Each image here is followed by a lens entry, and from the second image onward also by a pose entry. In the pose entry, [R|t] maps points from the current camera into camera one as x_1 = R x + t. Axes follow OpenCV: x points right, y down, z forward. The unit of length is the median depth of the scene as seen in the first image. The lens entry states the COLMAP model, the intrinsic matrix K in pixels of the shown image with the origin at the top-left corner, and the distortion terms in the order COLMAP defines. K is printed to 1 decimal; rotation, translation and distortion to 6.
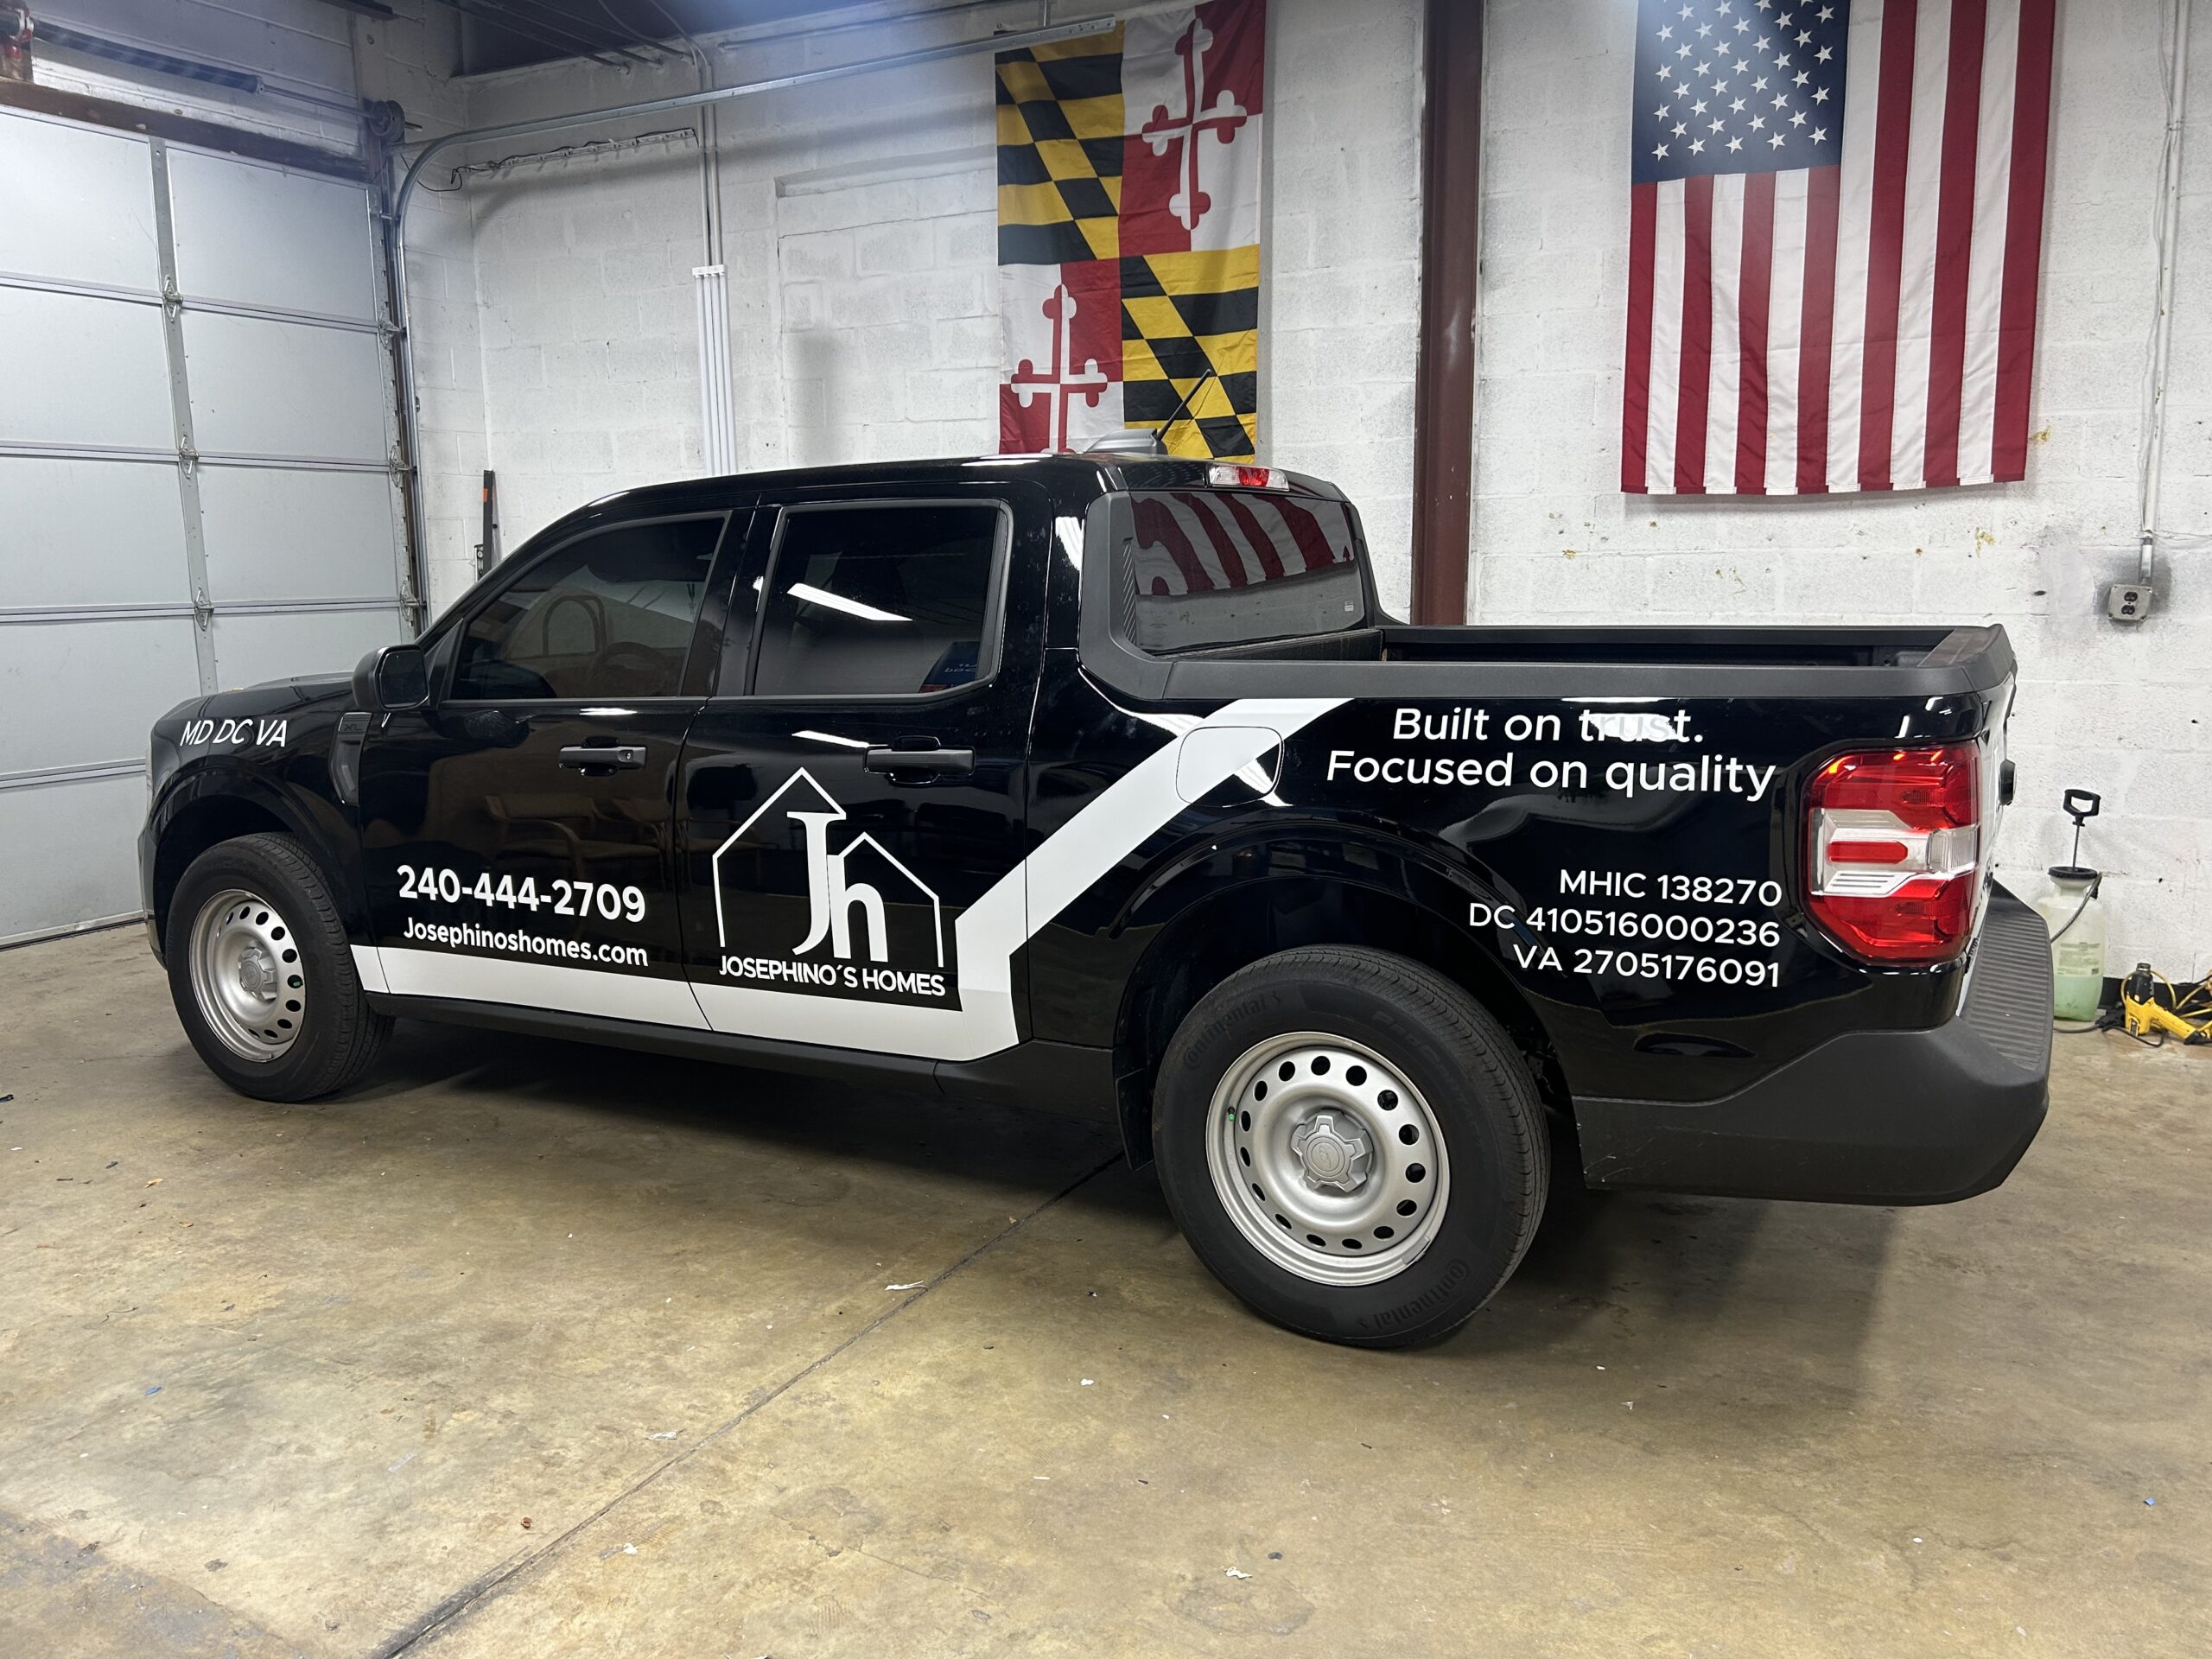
lens RADIAL K [[1670.4, 0, 1117.9], [0, 1670.4, 823.5], [0, 0, 1]] dist [0.054797, -0.060200]
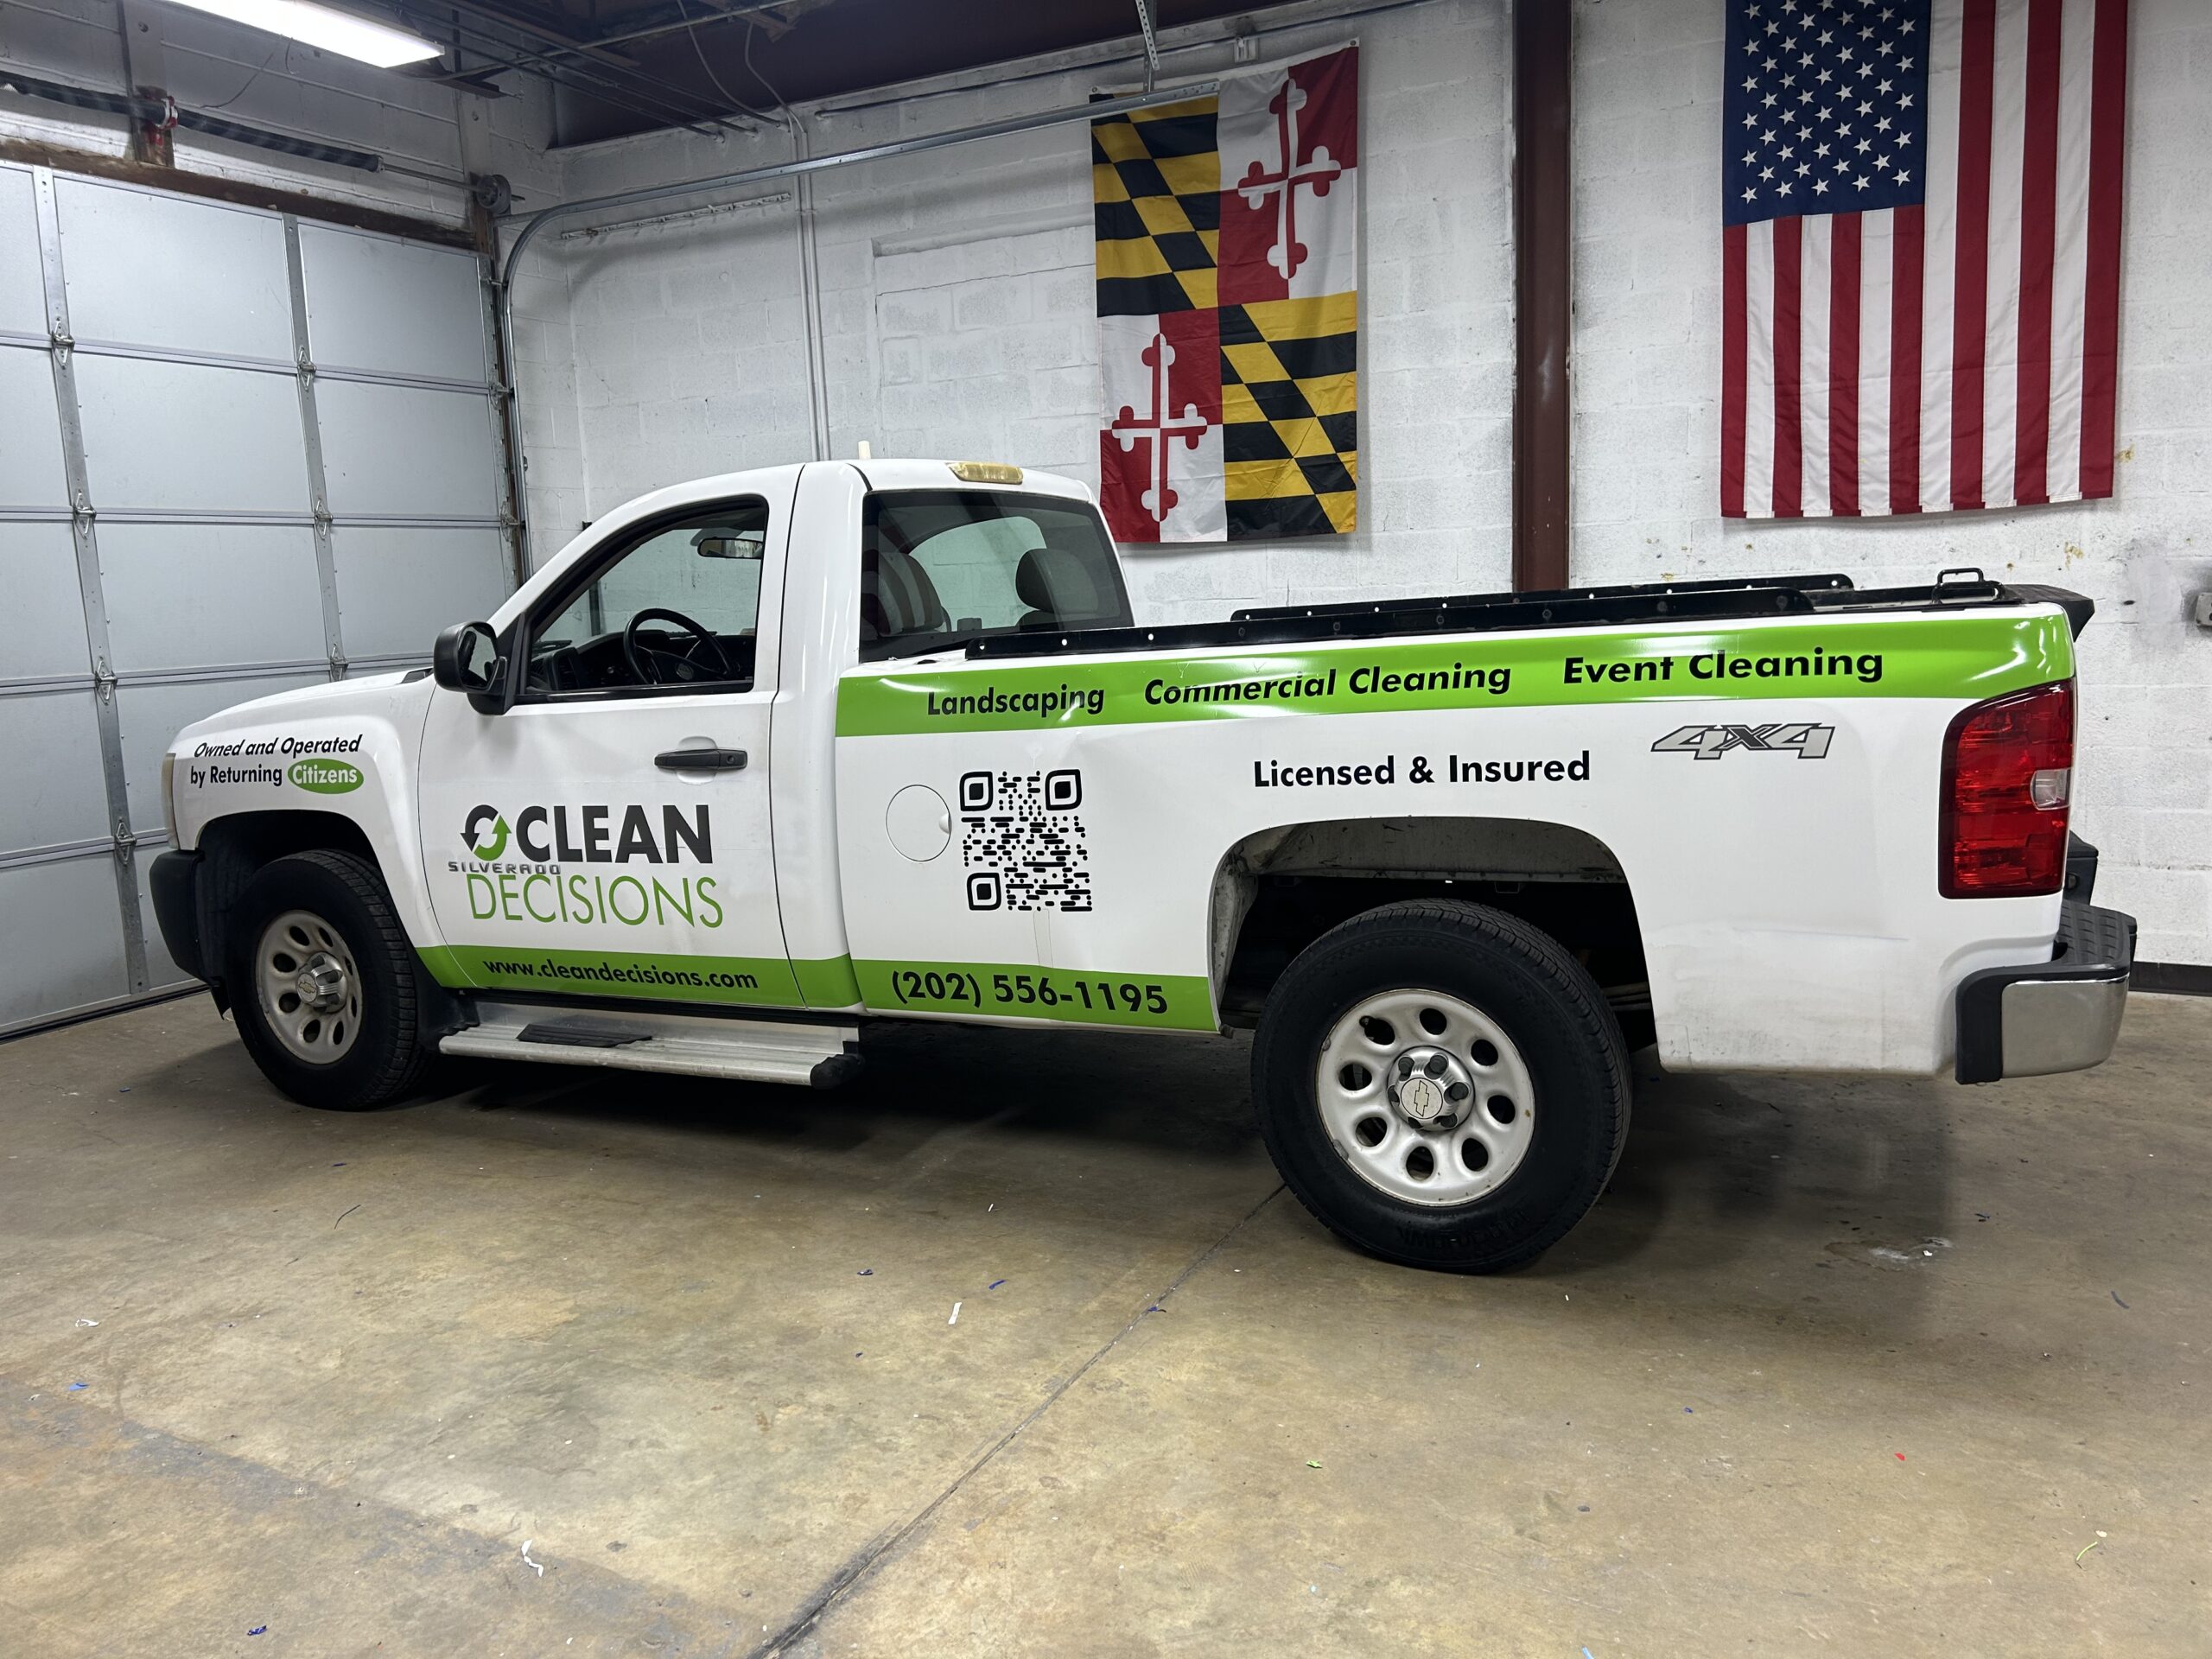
lens RADIAL K [[1670.4, 0, 1115.4], [0, 1670.4, 819.7], [0, 0, 1]] dist [0.054797, -0.060200]
pose [[0.999546, -0.029348, 0.006781, -0.099996], [0.029468, 0.999399, -0.018232, -0.000553], [-0.006242, 0.018424, 0.999811, -0.048890]]
